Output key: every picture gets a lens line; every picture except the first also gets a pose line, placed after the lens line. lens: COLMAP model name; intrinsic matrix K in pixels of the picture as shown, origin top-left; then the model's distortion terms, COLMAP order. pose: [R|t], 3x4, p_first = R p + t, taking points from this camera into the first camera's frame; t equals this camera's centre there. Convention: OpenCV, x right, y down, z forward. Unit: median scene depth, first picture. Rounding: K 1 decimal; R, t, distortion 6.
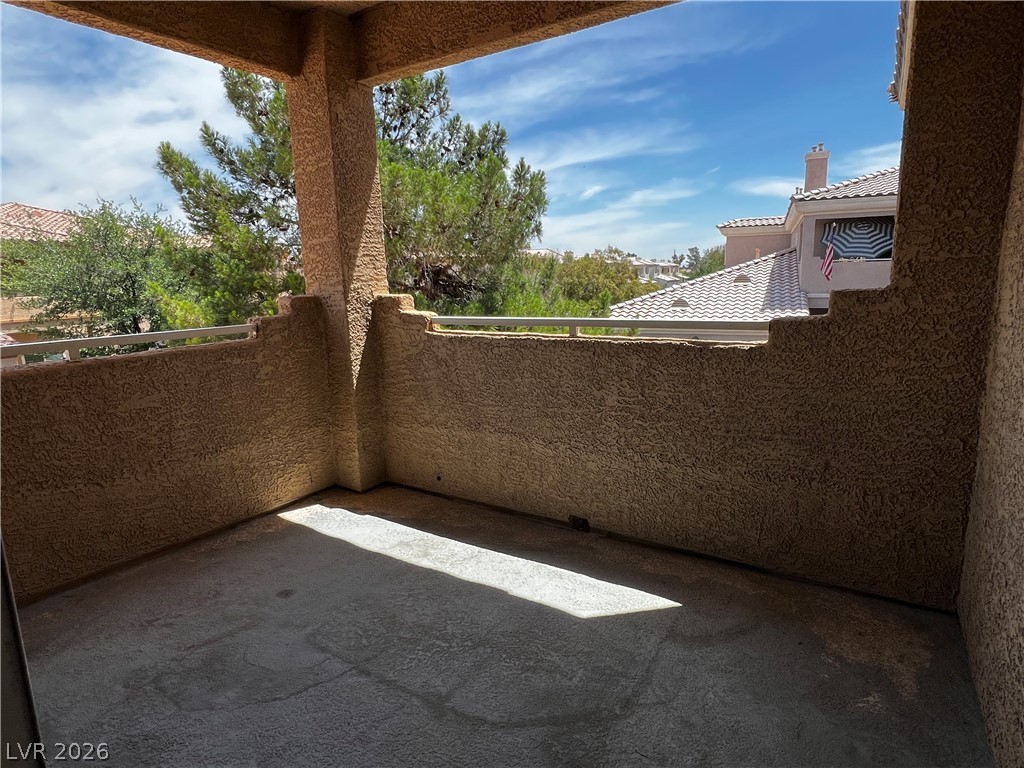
lens RADIAL K [[586.8, 0, 512.0], [0, 586.8, 384.0], [0, 0, 1]] dist [-0.001120, -0.000955]
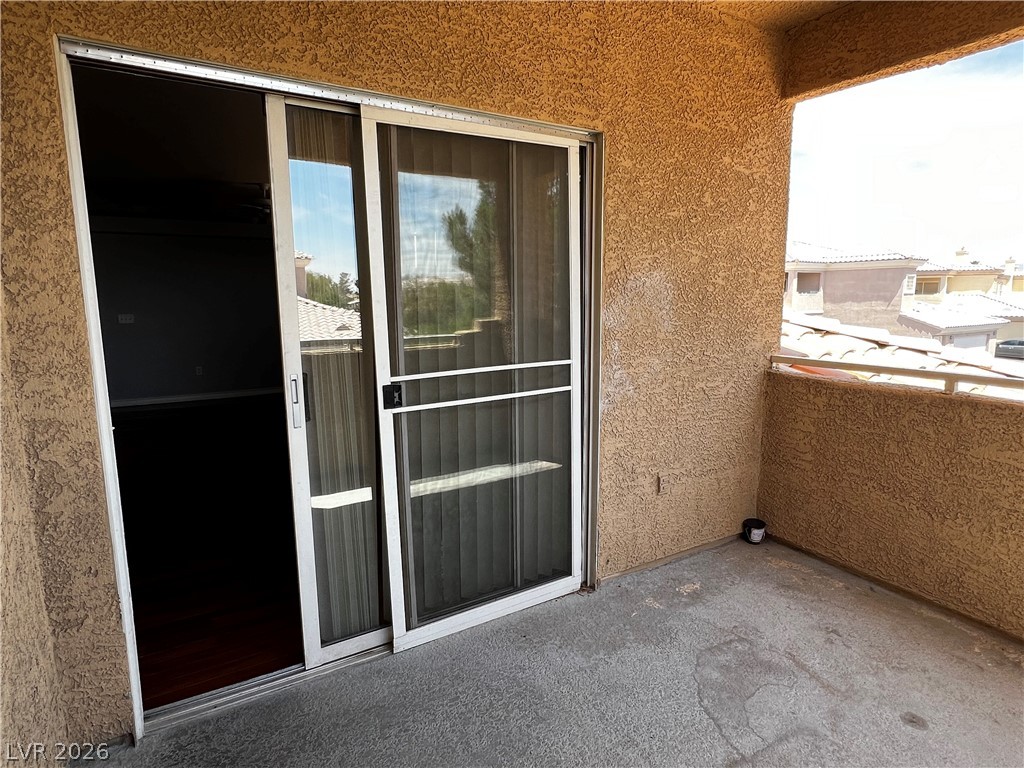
lens RADIAL K [[586.8, 0, 512.0], [0, 586.8, 384.0], [0, 0, 1]] dist [-0.001120, -0.000955]
pose [[-0.431973, 0.165811, -0.886513, 0.475210], [-0.151988, 0.955513, 0.252775, -0.194245], [0.888988, 0.243931, -0.387554, 0.713008]]
